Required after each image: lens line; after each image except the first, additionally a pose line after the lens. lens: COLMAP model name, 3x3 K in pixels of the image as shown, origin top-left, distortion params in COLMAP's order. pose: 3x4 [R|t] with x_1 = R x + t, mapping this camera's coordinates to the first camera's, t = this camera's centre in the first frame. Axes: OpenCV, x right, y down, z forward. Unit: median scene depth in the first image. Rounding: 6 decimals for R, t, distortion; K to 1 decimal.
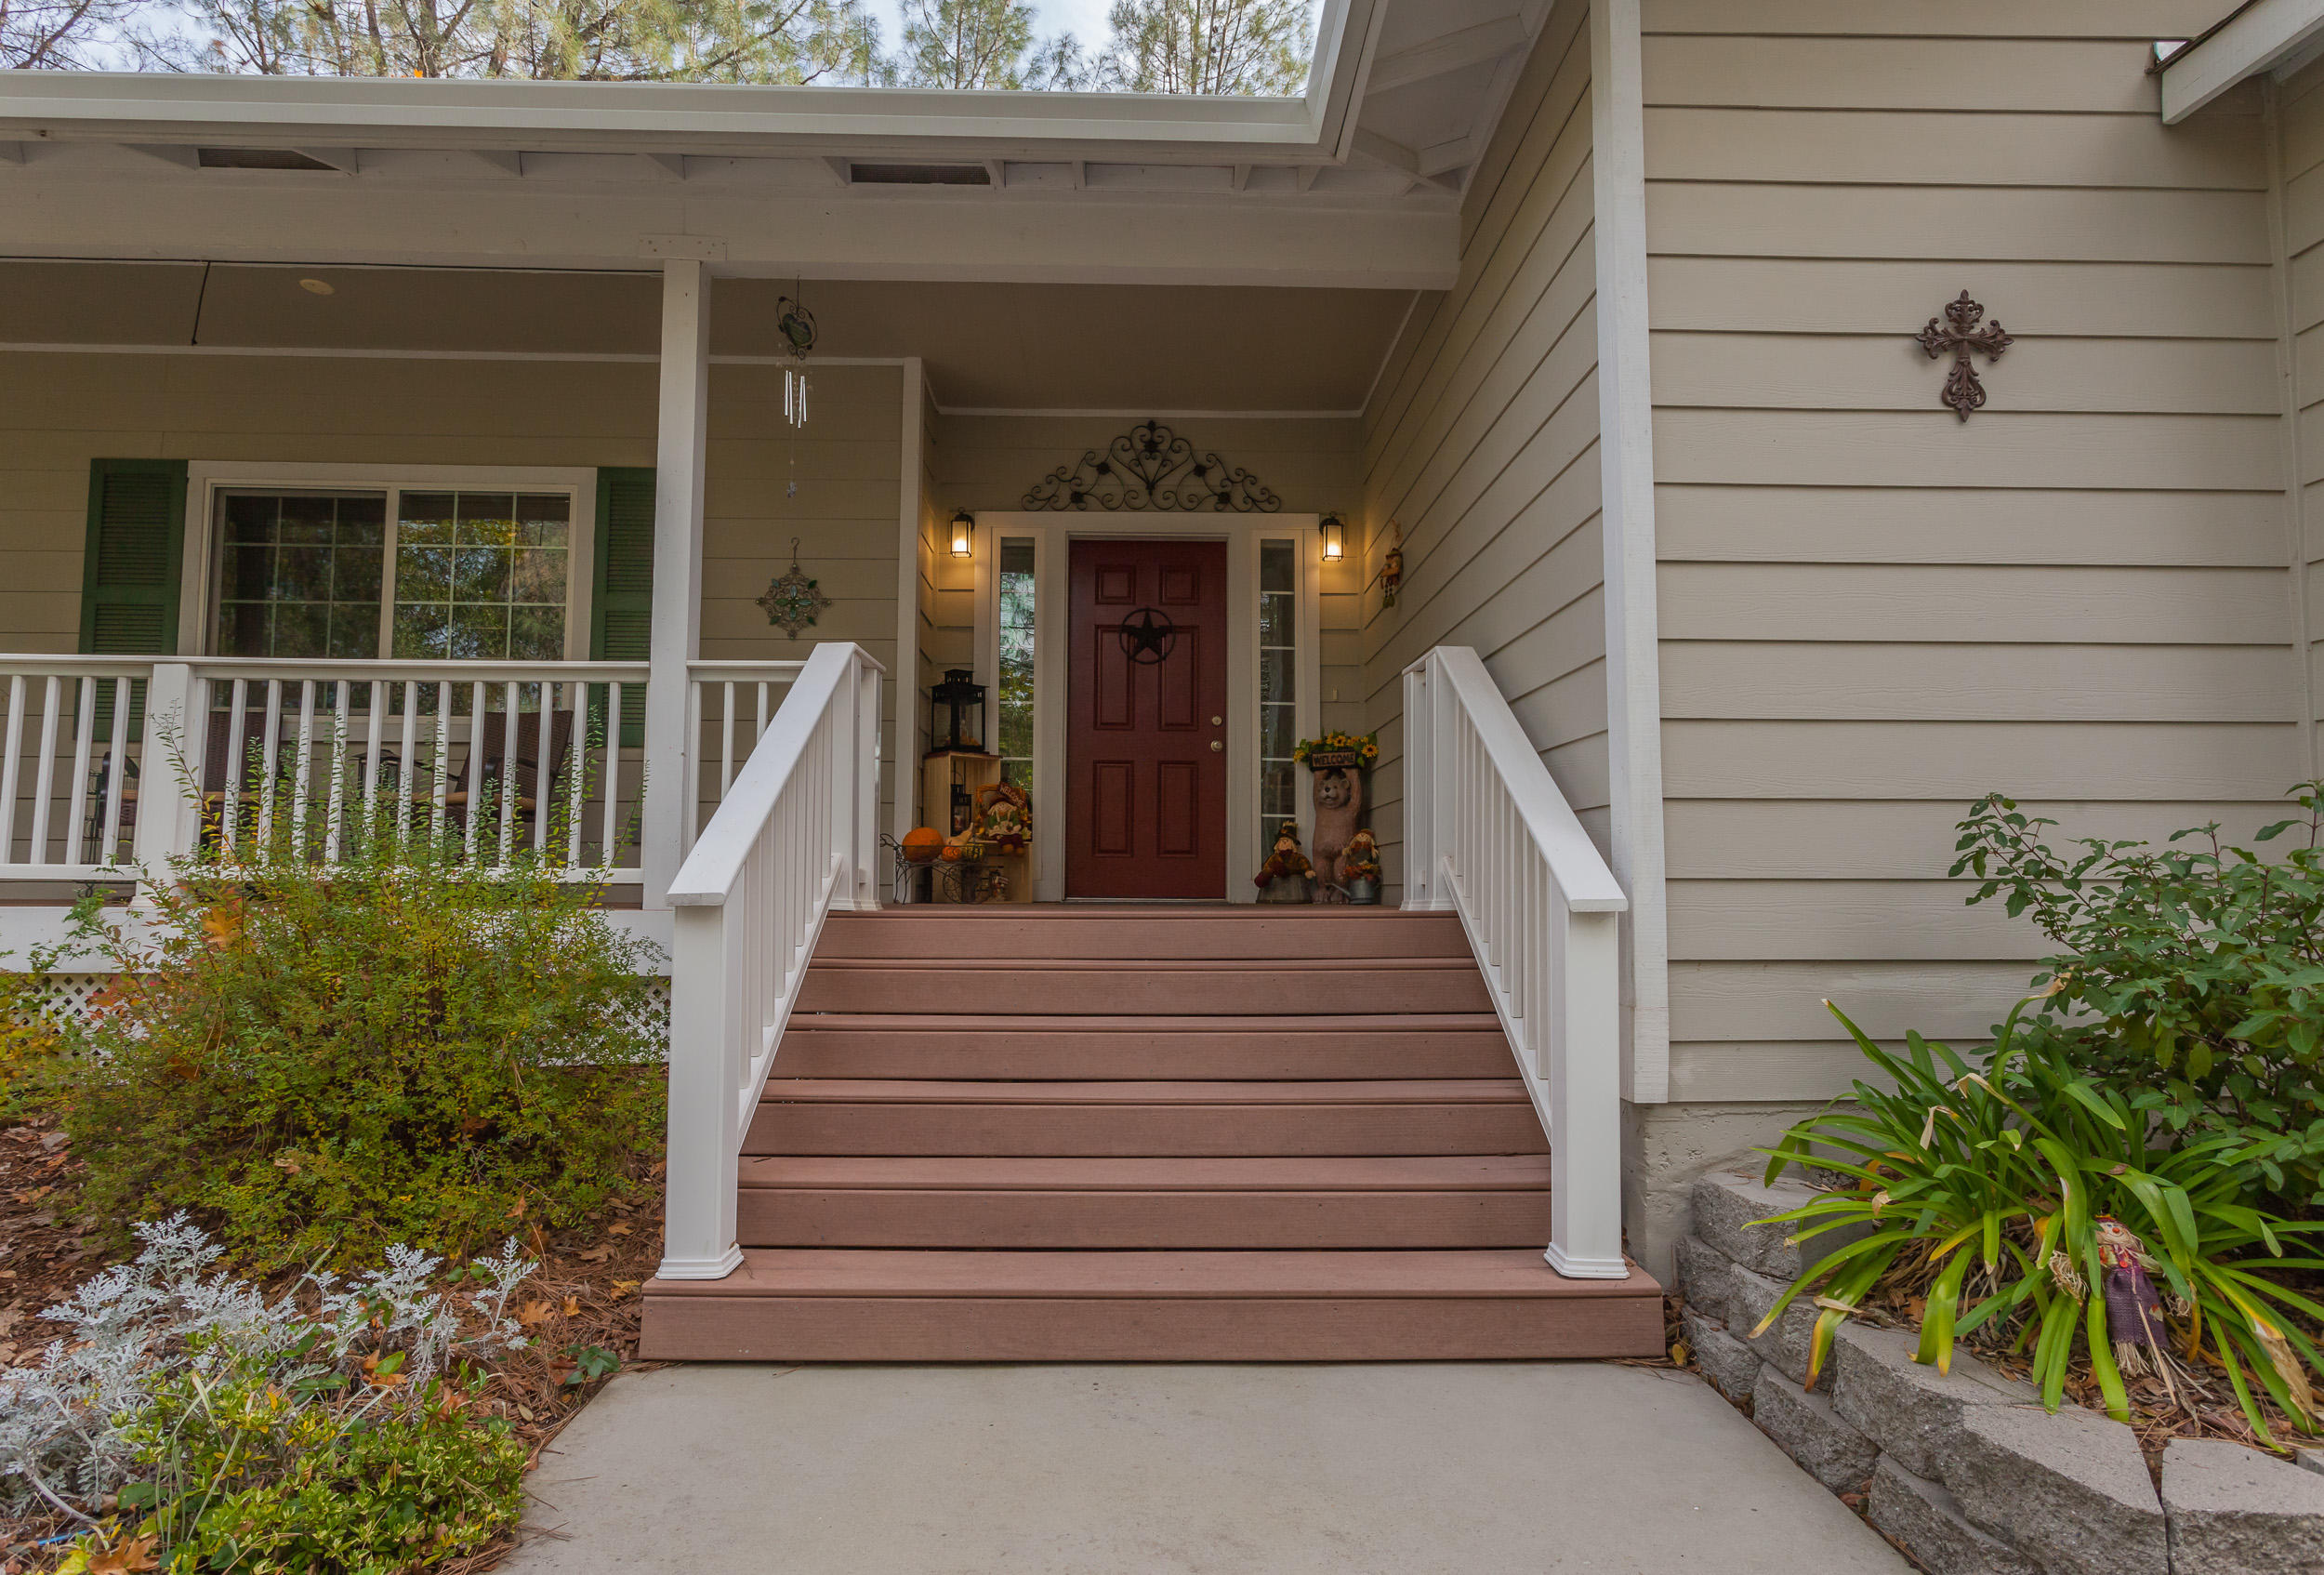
lens RADIAL K [[1179.5, 0, 1162.0], [0, 1179.5, 787.5], [0, 0, 1]] dist [-0.000928, -0.000117]
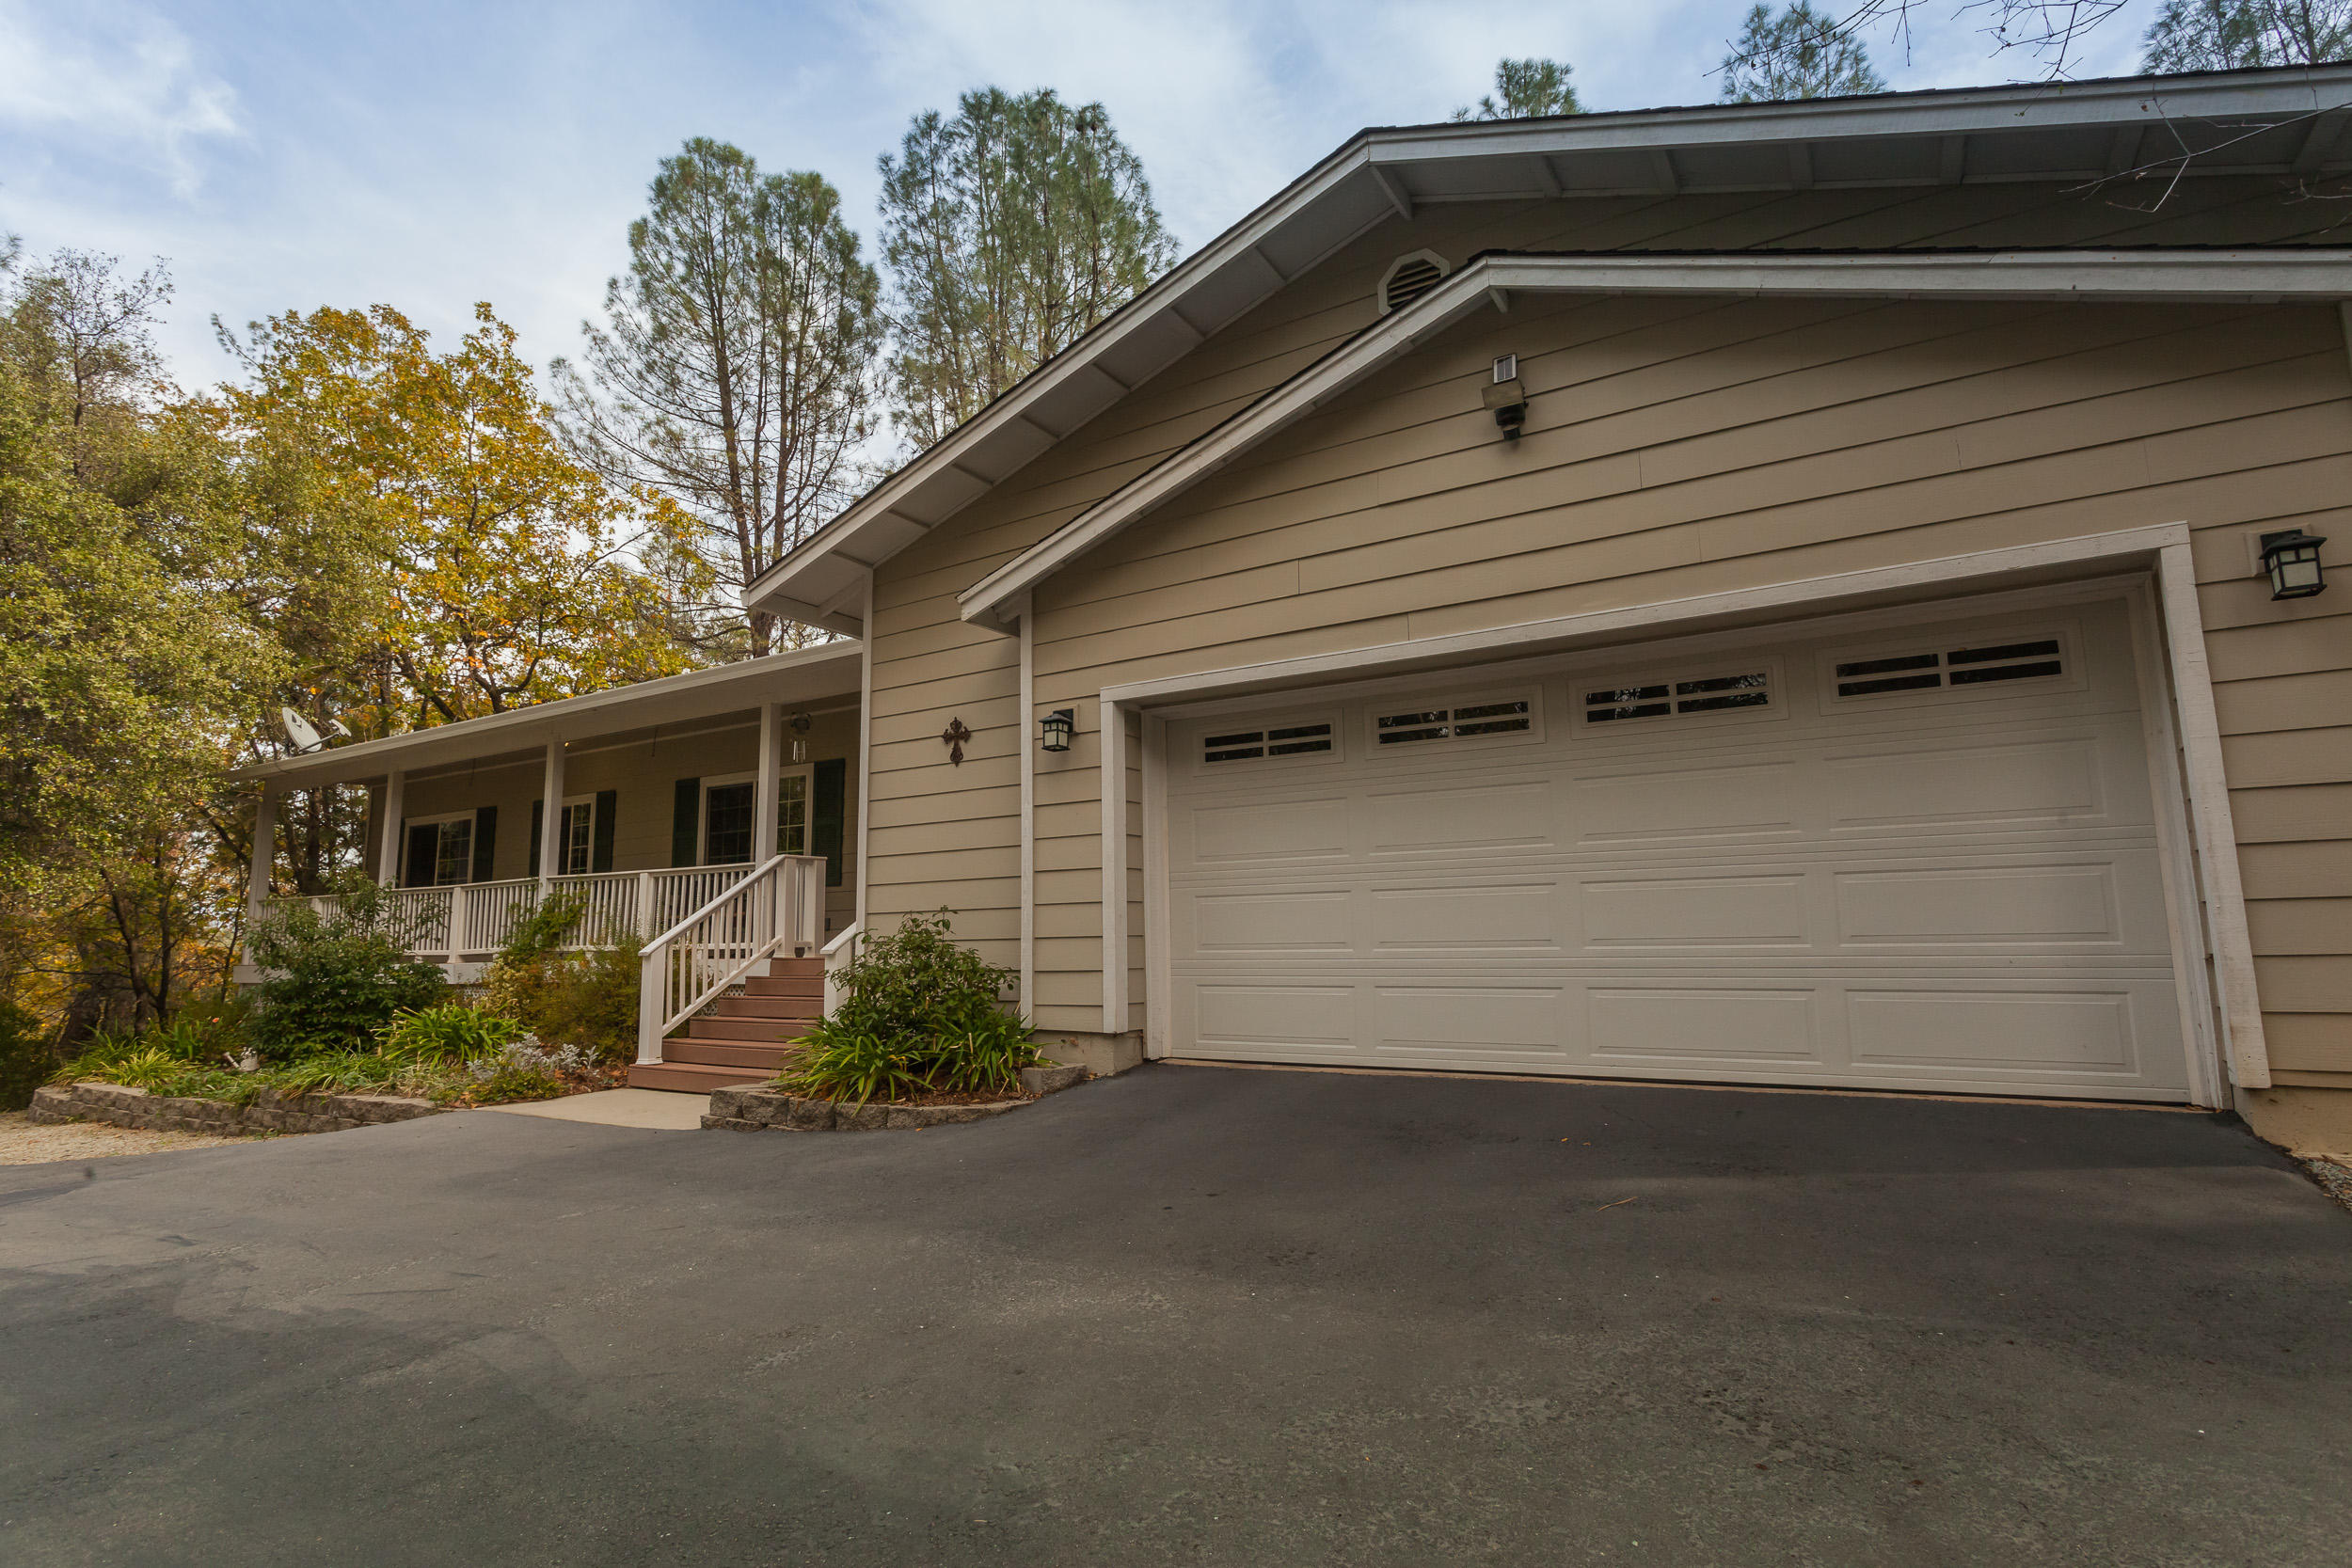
lens RADIAL K [[1179.8, 0, 1169.8], [0, 1179.8, 774.4], [0, 0, 1]] dist [-0.011258, 0.006447]
pose [[0.845090, -0.099097, -0.525360, 1.374419], [0.056850, 0.993756, -0.096001, -0.004242], [0.531593, 0.051263, 0.845447, -0.552593]]
